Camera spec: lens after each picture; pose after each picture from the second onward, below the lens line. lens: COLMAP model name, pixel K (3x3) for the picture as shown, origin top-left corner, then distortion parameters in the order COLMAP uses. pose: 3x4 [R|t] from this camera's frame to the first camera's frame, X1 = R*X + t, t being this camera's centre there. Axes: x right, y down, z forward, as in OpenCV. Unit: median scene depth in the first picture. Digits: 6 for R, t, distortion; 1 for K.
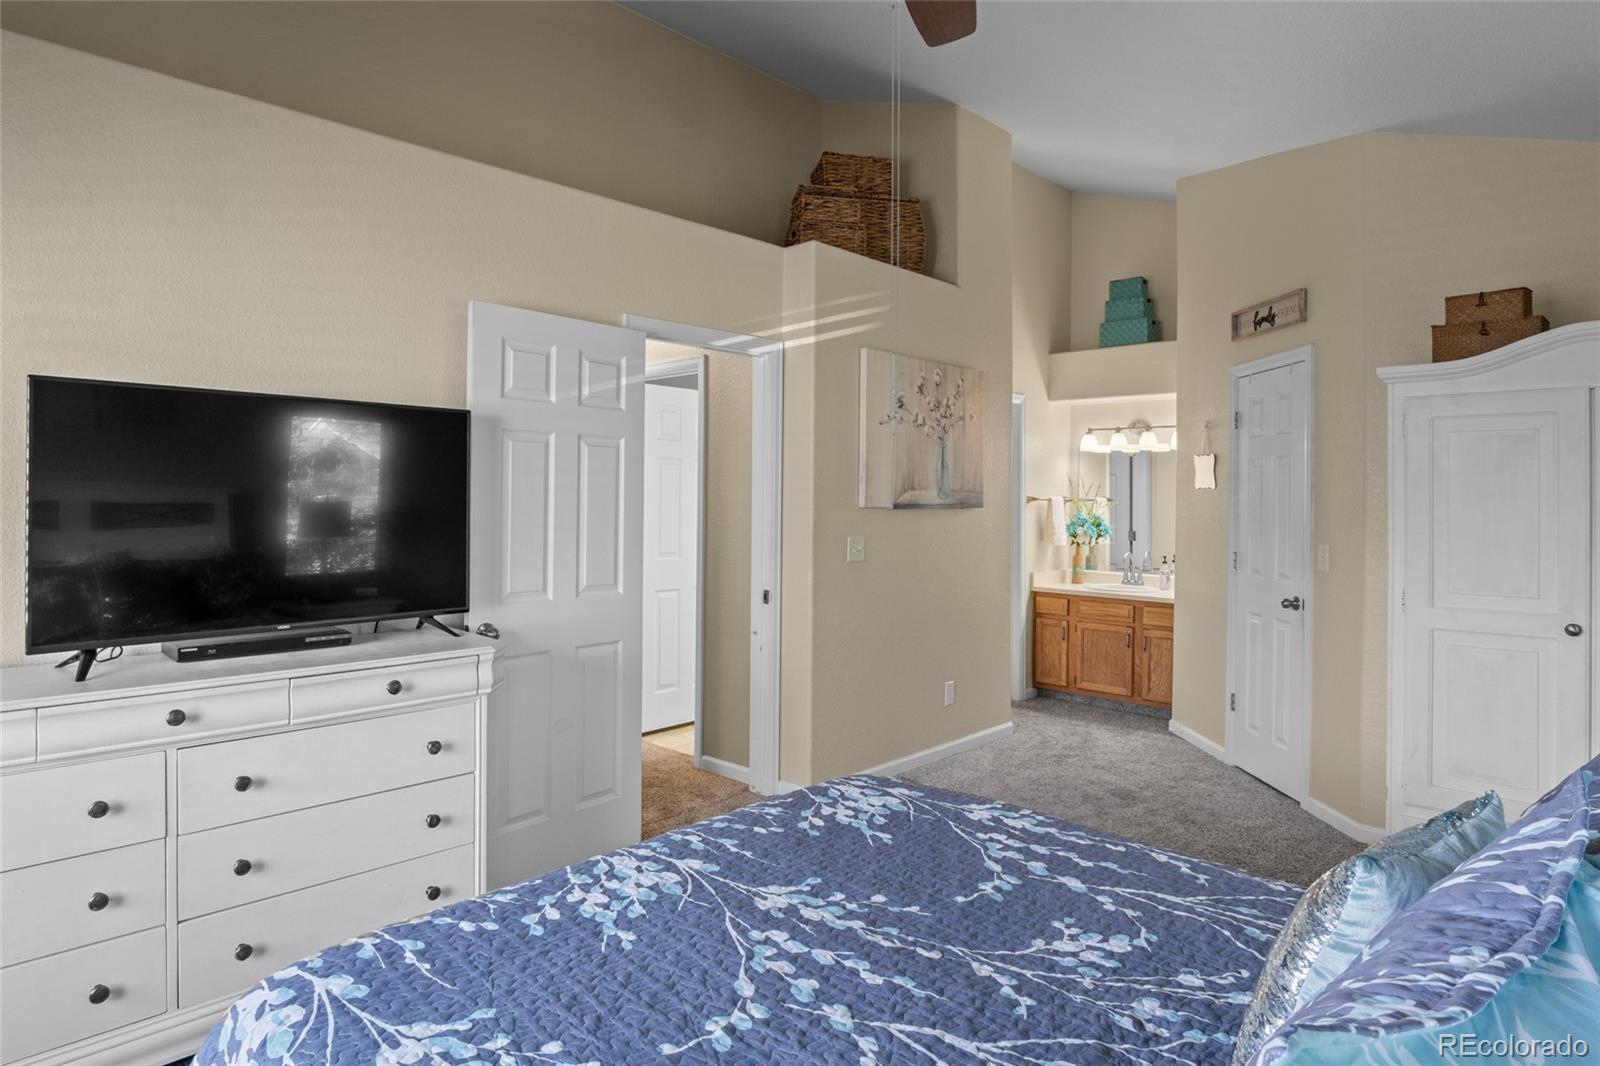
lens RADIAL K [[877.3, 0, 804.1], [0, 877.3, 494.3], [0, 0, 1]] dist [-0.021711, 0.001713]
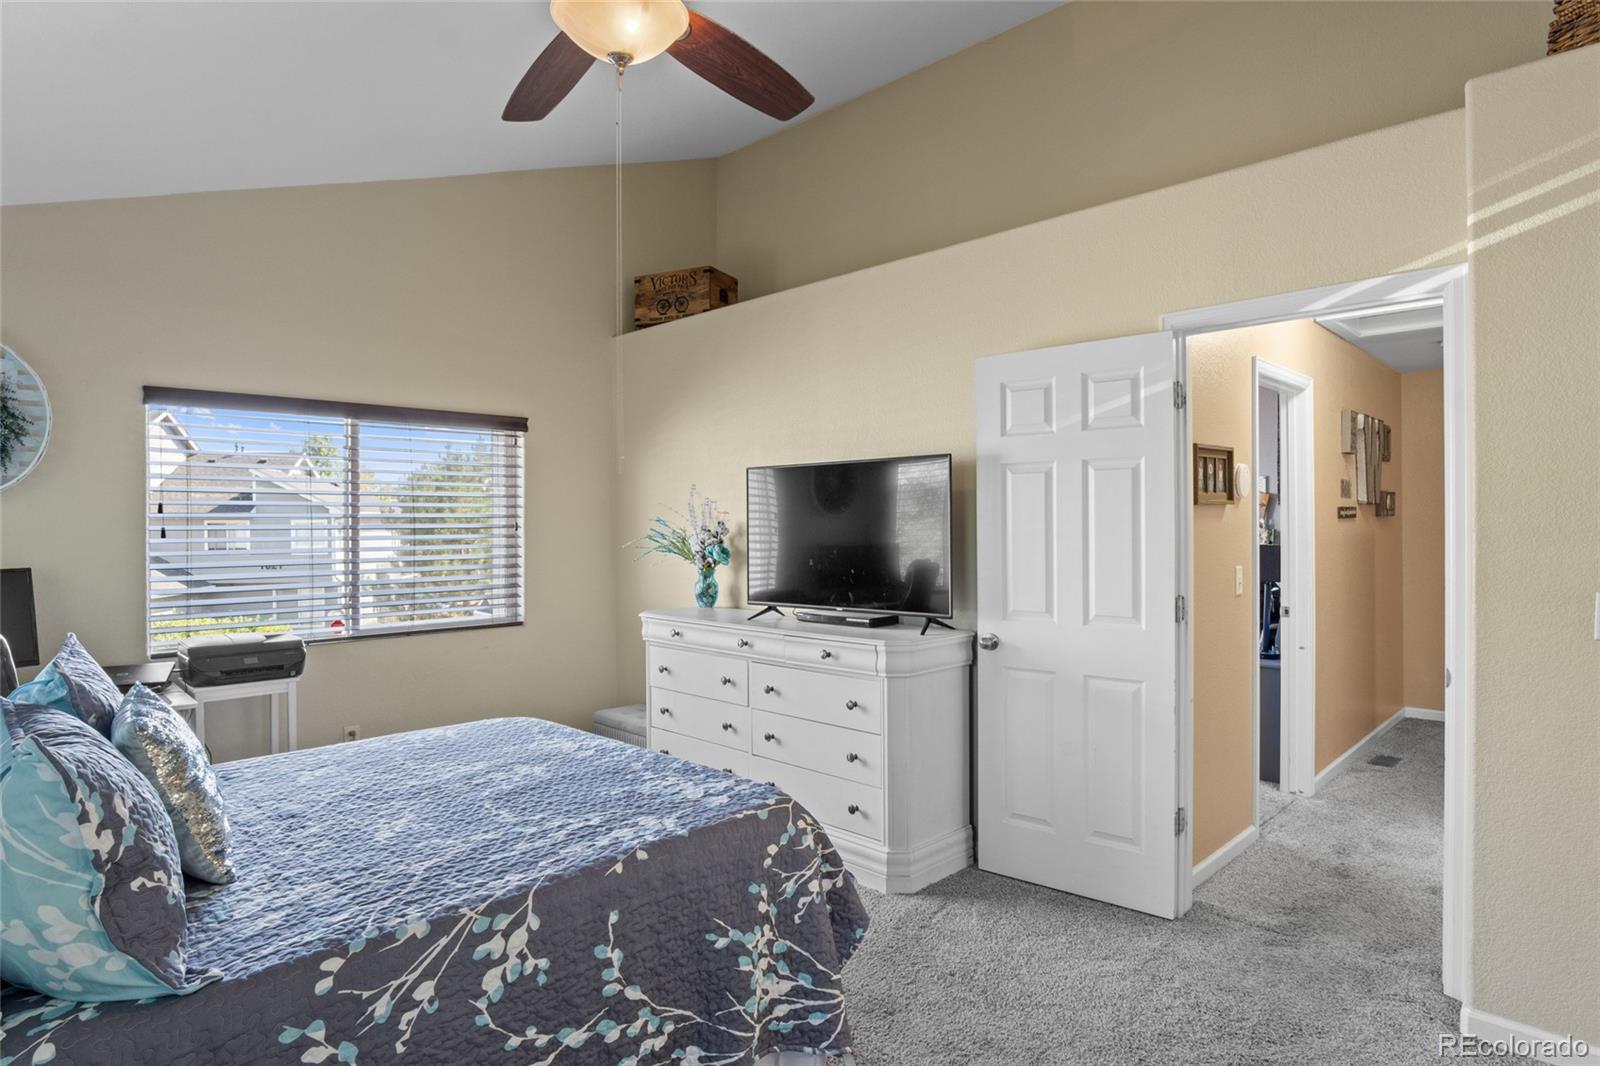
lens RADIAL K [[882.1, 0, 800.0], [0, 882.1, 533.0], [0, 0, 1]] dist [-0.020567, 0.000756]
pose [[-0.000947, 0.002623, -0.999996, 0.943769], [0.006797, 0.999973, 0.002617, 0.011891], [0.999976, -0.006795, -0.000965, 0.883303]]
